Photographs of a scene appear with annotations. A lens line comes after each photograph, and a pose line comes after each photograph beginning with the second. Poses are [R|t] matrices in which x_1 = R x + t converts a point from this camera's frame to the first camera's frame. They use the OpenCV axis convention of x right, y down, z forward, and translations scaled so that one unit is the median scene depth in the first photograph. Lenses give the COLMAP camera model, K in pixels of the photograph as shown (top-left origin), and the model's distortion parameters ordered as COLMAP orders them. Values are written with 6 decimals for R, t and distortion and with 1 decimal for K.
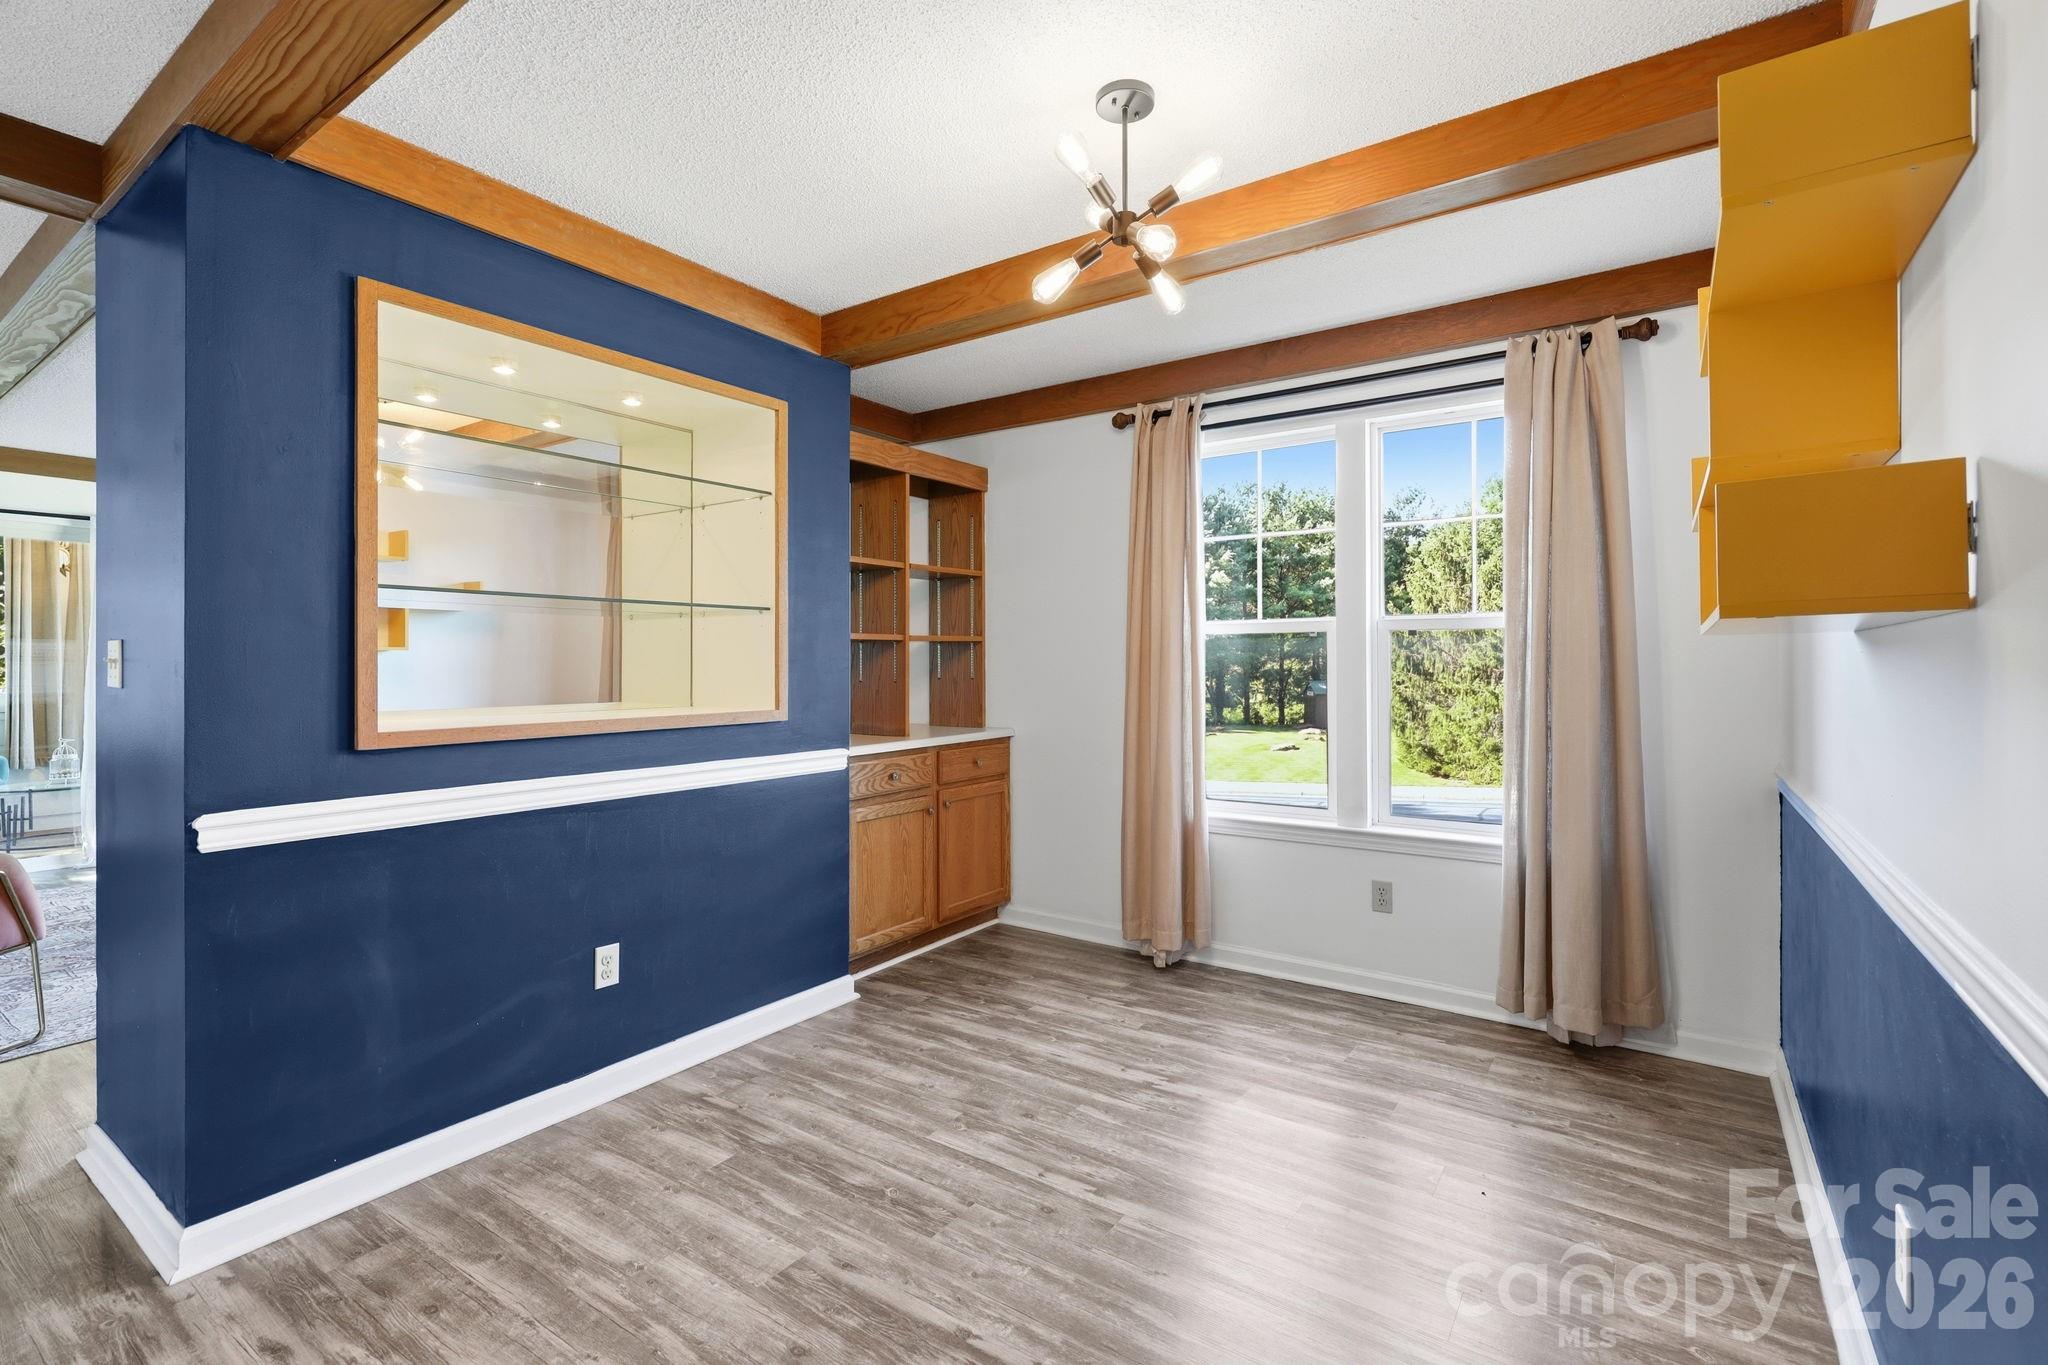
lens RADIAL K [[892.1, 0, 1065.1], [0, 892.1, 664.6], [0, 0, 1]] dist [-0.000400, 0.000004]
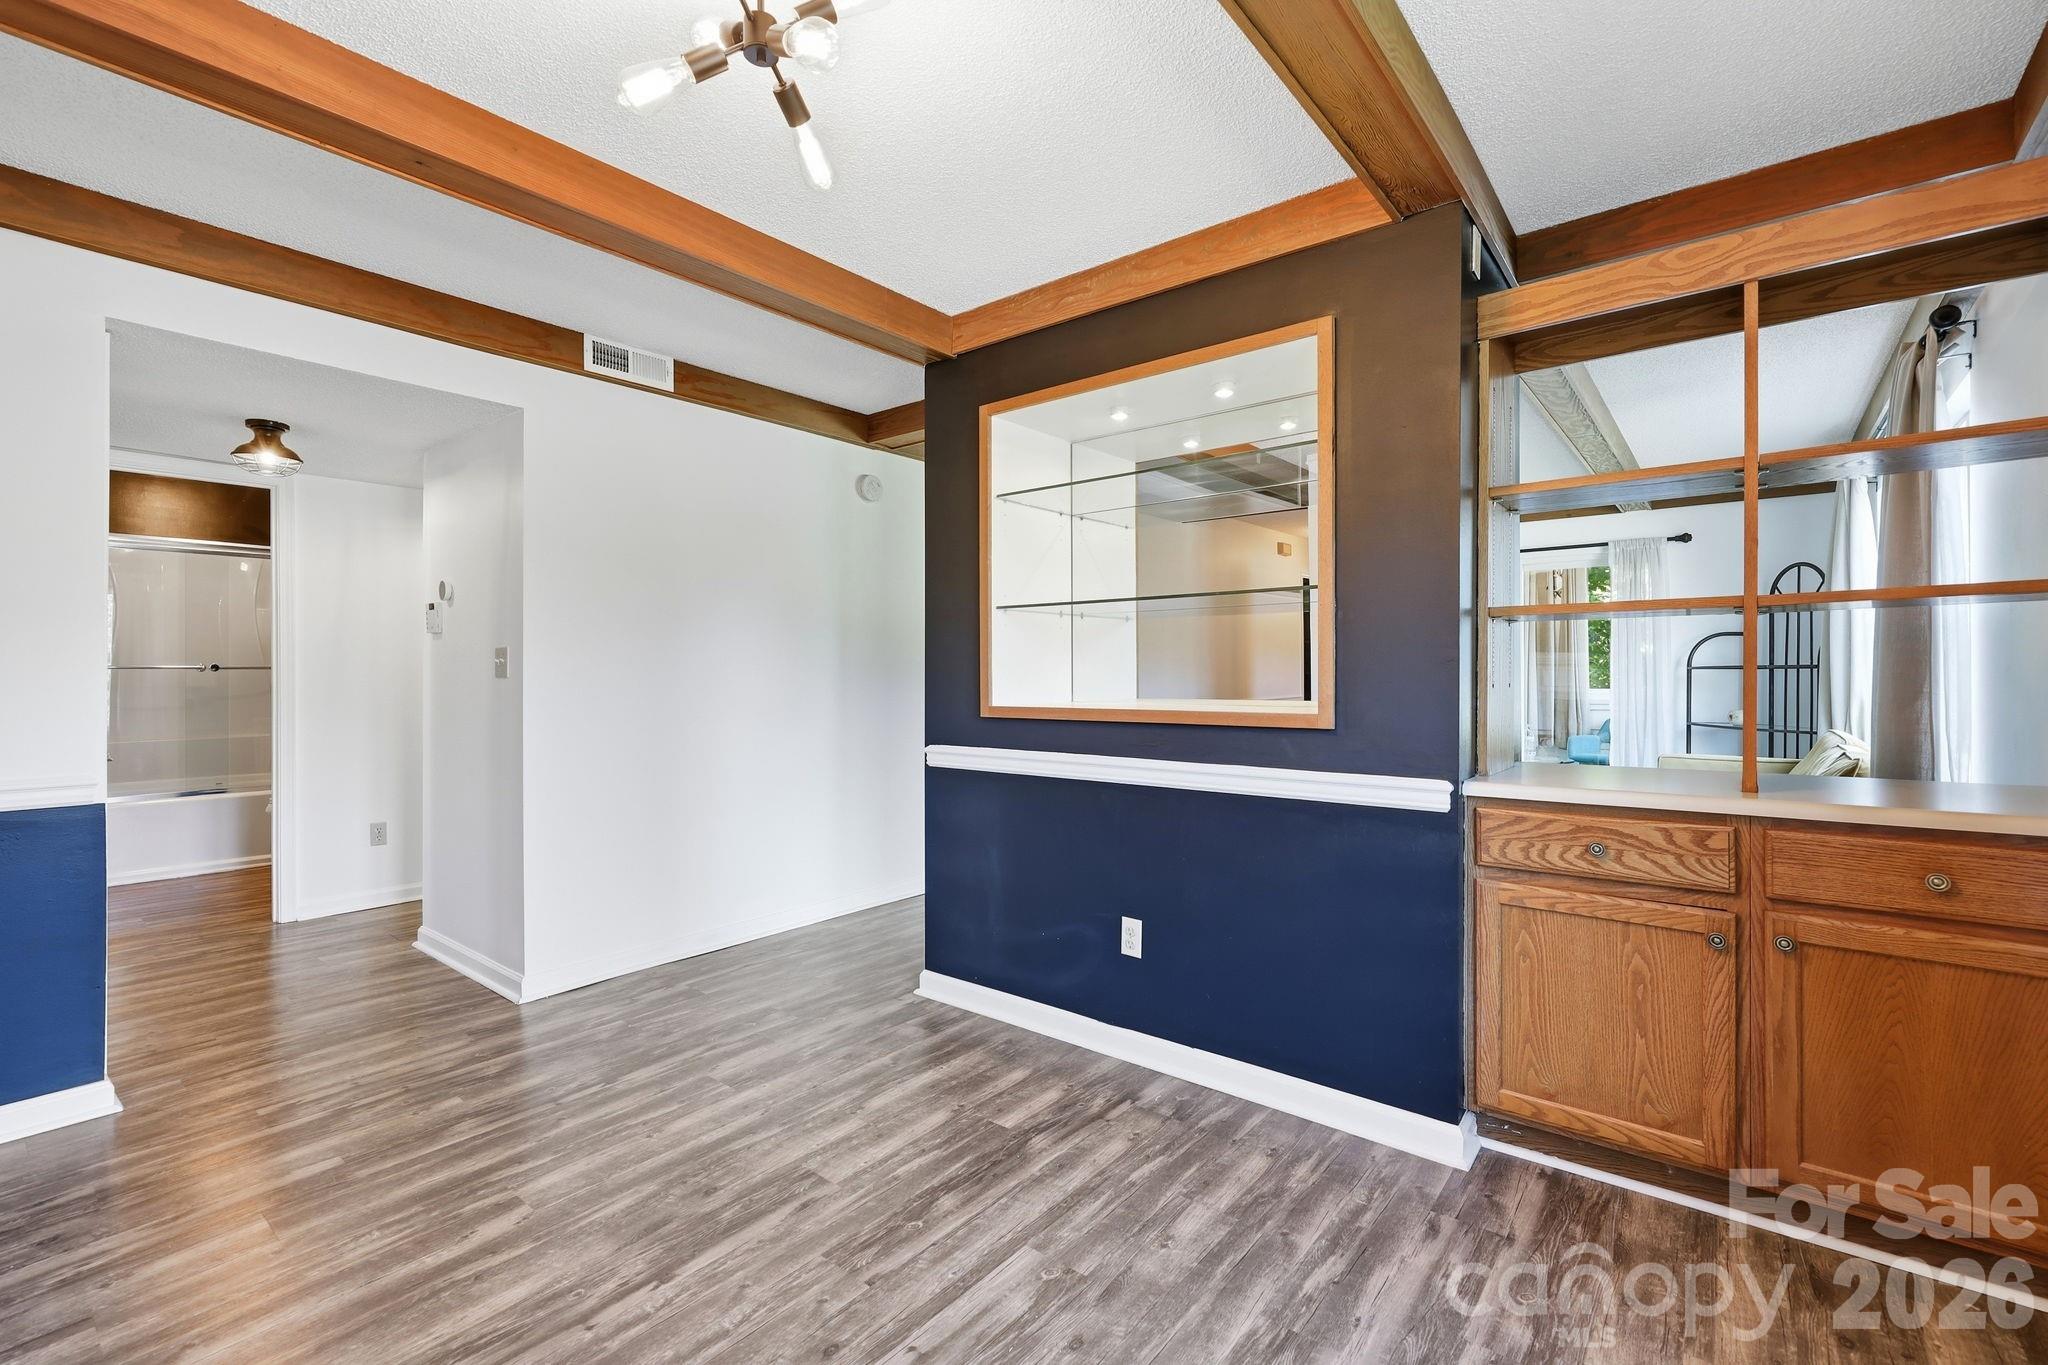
lens RADIAL K [[892.1, 0, 1023.8], [0, 892.1, 672.2], [0, 0, 1]] dist [-0.000400, 0.000004]
pose [[-0.096109, -0.001258, -0.995370, 0.573290], [0.001249, 0.999998, -0.001384, 0.017241], [0.995370, -0.001376, -0.096107, 0.966564]]
